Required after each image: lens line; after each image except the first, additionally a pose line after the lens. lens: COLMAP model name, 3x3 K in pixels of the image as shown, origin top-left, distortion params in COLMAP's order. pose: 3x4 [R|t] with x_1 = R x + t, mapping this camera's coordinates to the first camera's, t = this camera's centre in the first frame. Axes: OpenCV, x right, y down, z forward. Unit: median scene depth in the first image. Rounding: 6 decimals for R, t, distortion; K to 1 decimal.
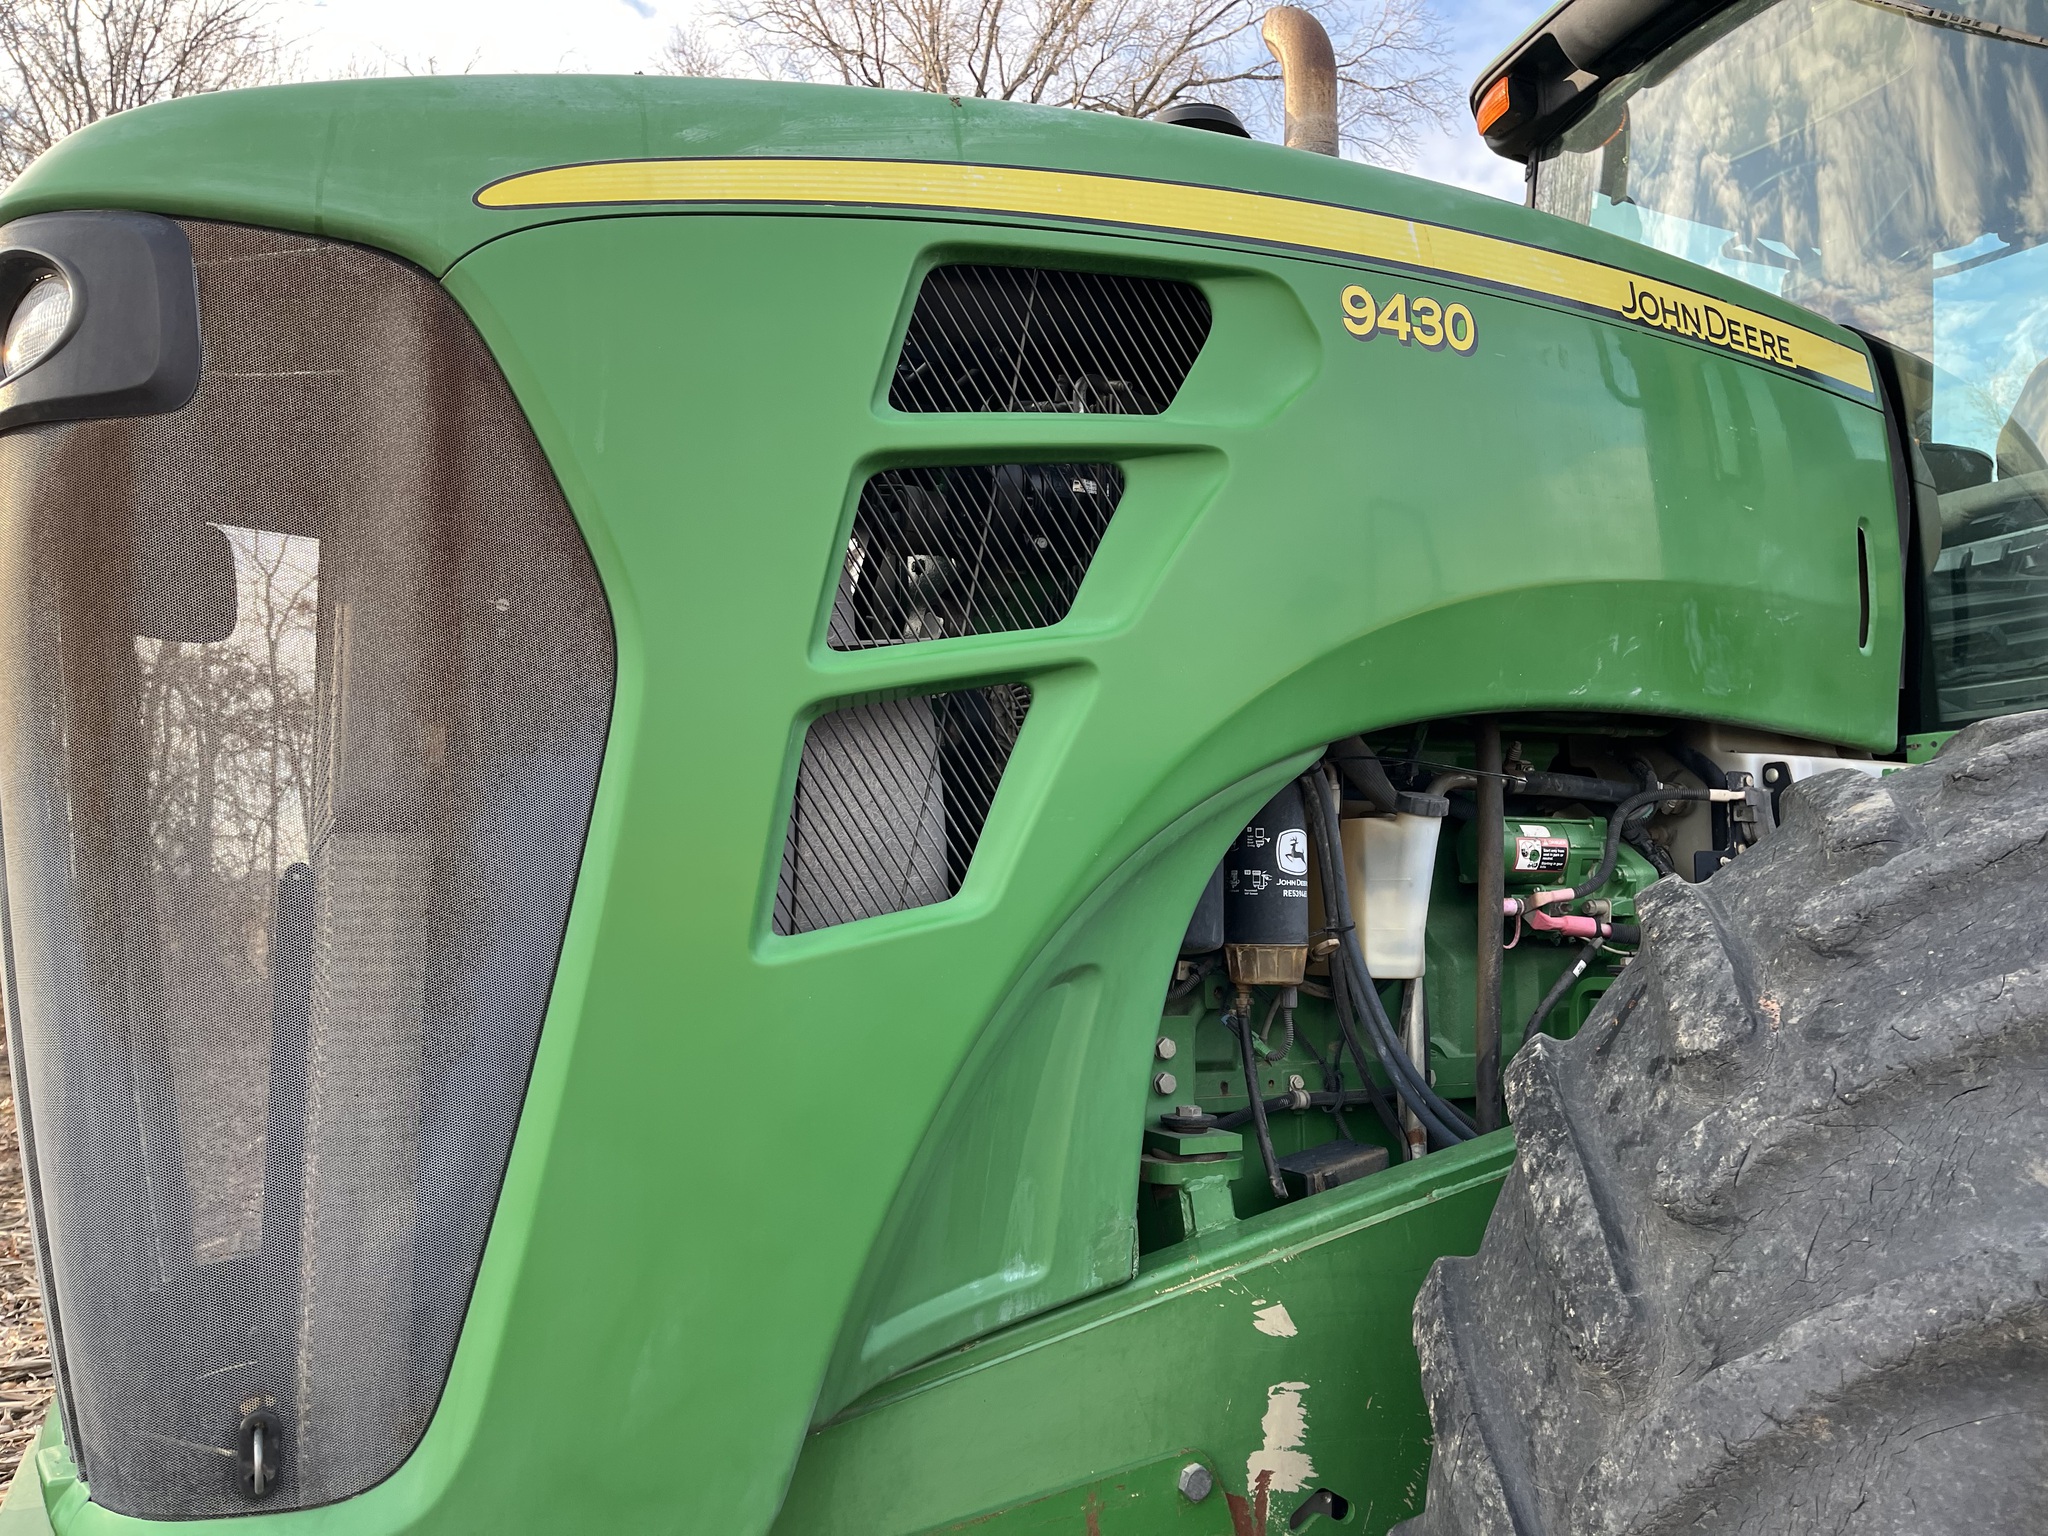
lens RADIAL K [[1565.0, 0, 1010.0], [0, 1565.0, 772.6], [0, 0, 1]] dist [0.083675, -0.119529]
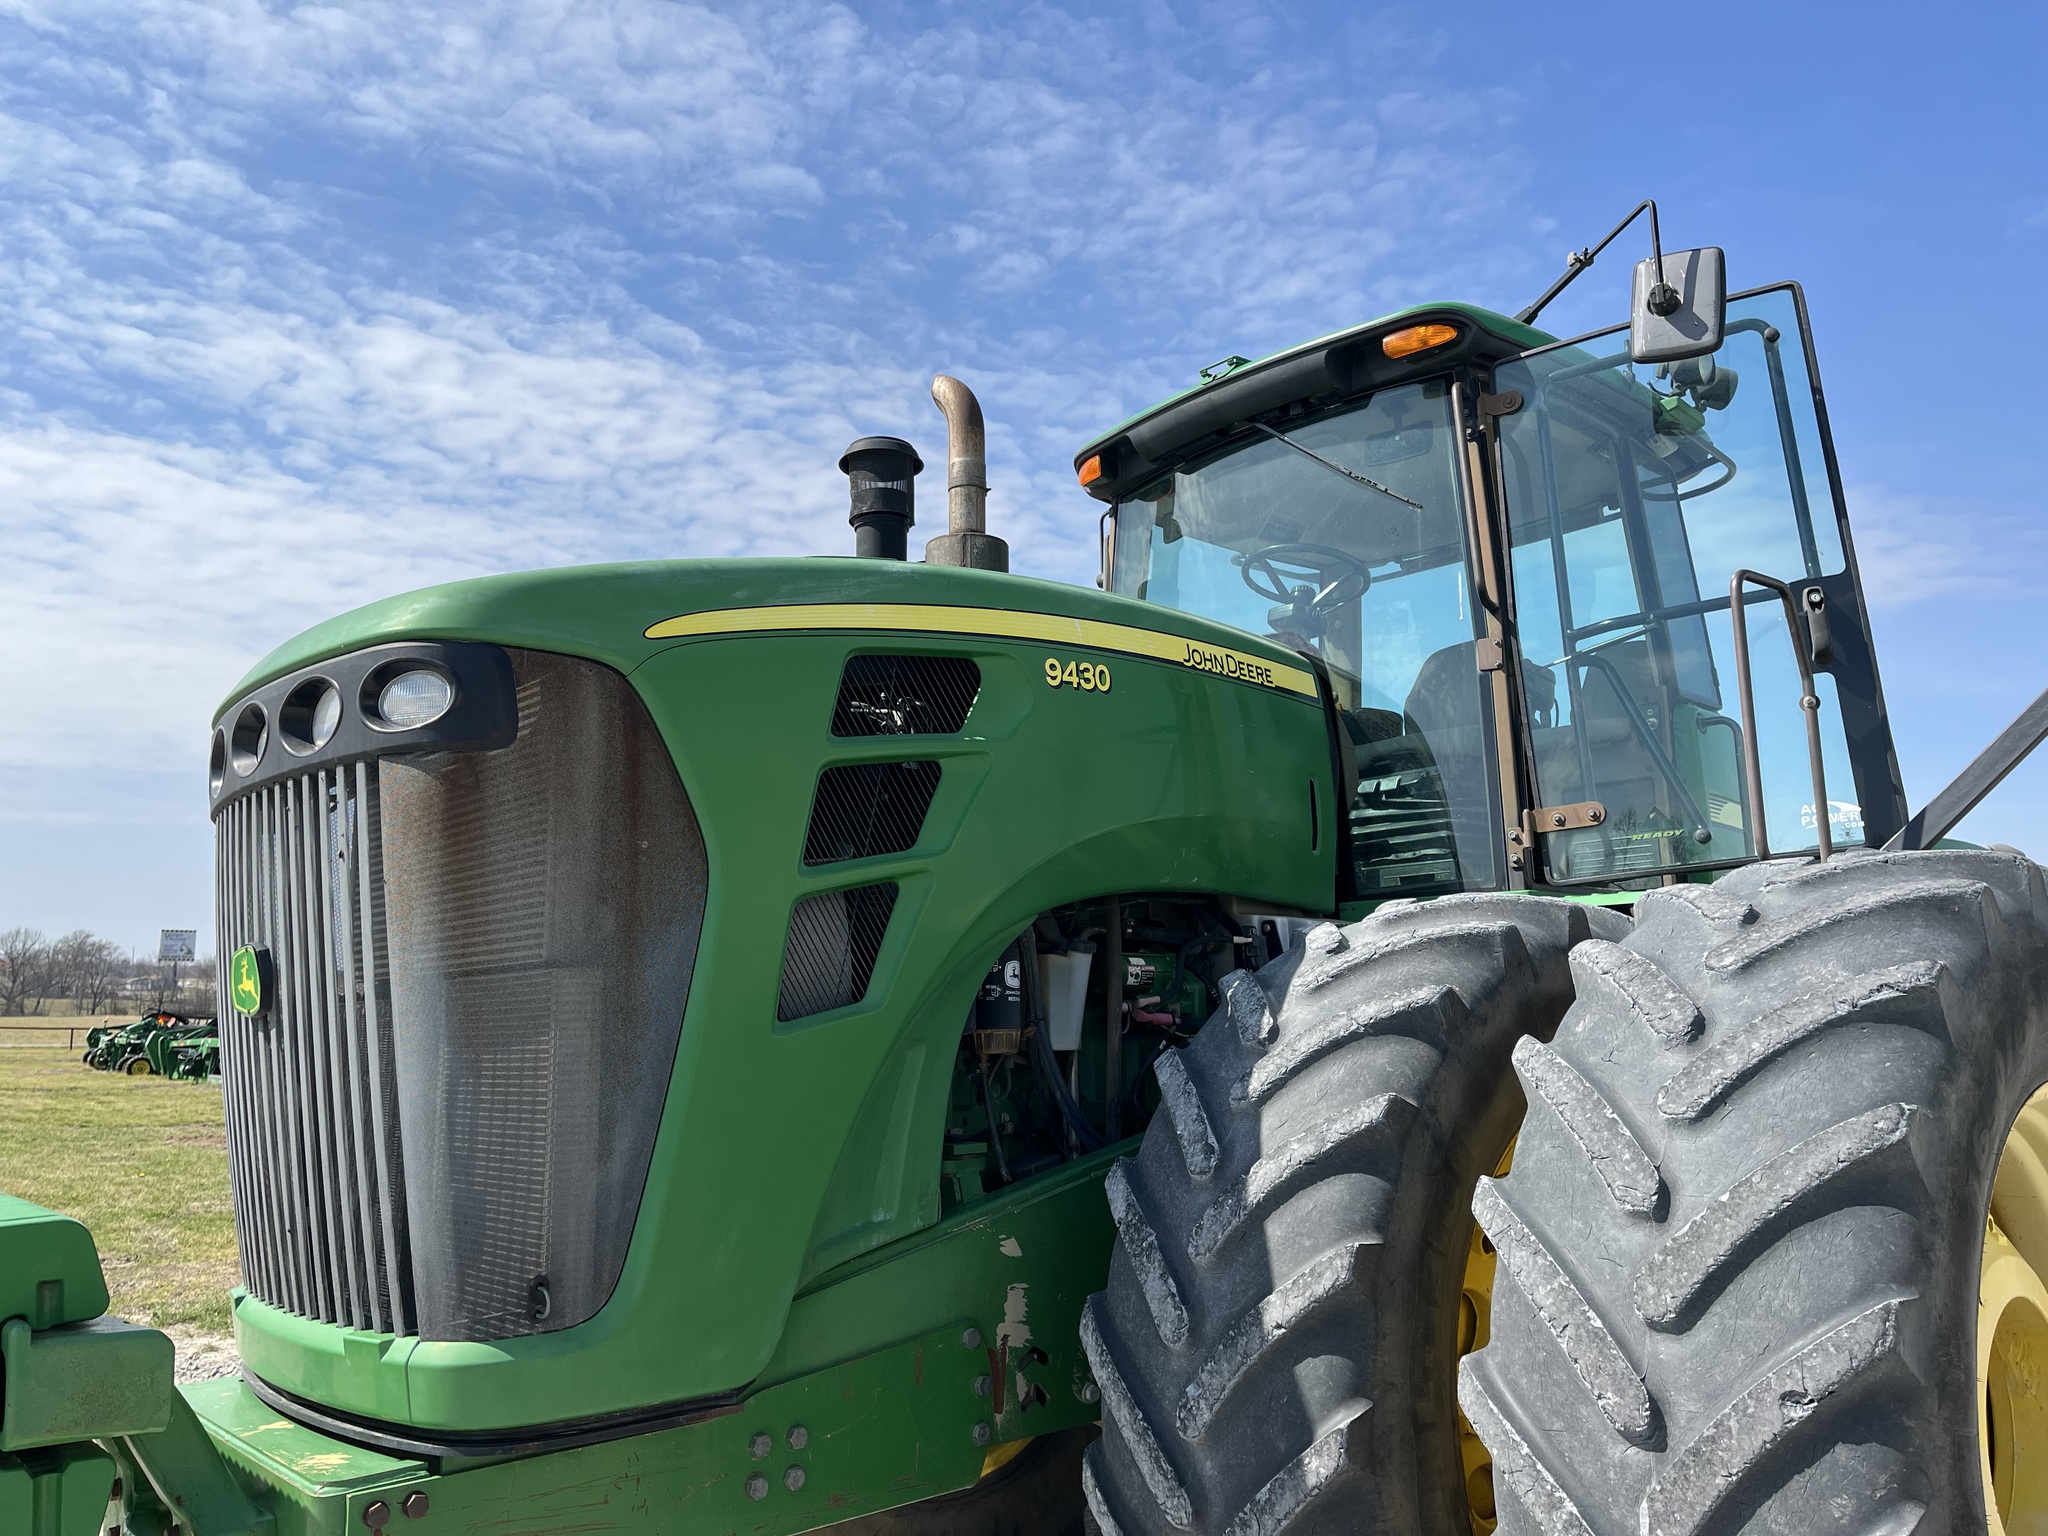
lens RADIAL K [[1547.1, 0, 980.2], [0, 1547.1, 713.8], [0, 0, 1]] dist [0.121163, -0.367225]
pose [[0.965311, 0.038436, 0.258260, -0.306317], [-0.008103, 0.993040, -0.117503, -0.033328], [-0.260979, 0.111334, 0.958903, -0.654289]]
